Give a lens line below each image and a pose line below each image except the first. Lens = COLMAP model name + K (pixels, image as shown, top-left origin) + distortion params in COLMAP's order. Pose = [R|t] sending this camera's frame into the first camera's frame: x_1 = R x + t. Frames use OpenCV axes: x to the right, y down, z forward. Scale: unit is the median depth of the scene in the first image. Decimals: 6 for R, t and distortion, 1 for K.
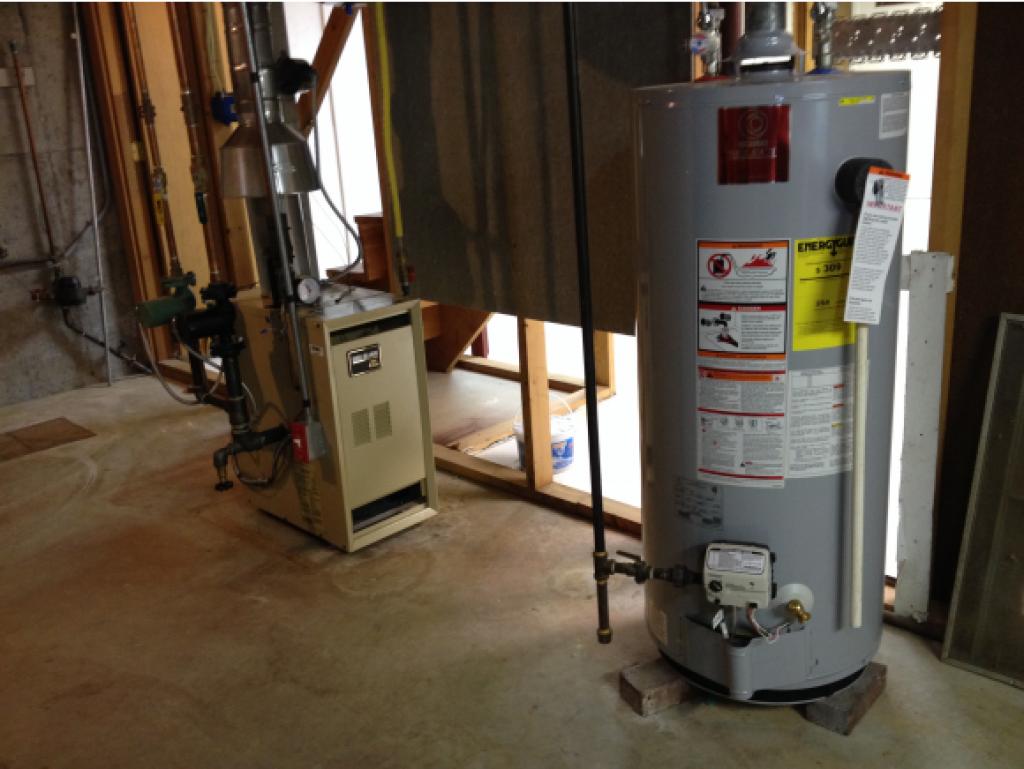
lens RADIAL K [[947.6, 0, 517.2], [0, 947.6, 384.4], [0, 0, 1]] dist [0.116103, -0.230876]
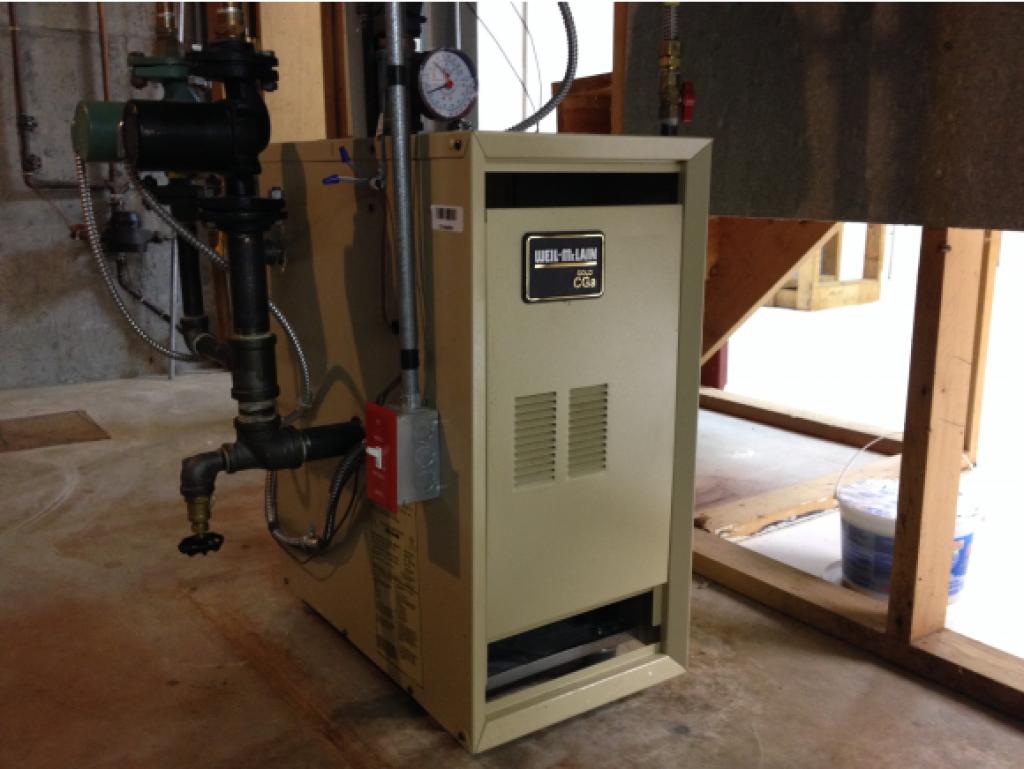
lens RADIAL K [[947.6, 0, 517.2], [0, 947.6, 384.4], [0, 0, 1]] dist [0.116103, -0.230876]
pose [[0.982260, 0.097107, -0.160423, -0.101523], [-0.110726, 0.990767, -0.078237, 0.050747], [0.151344, 0.094612, 0.983943, 0.559183]]
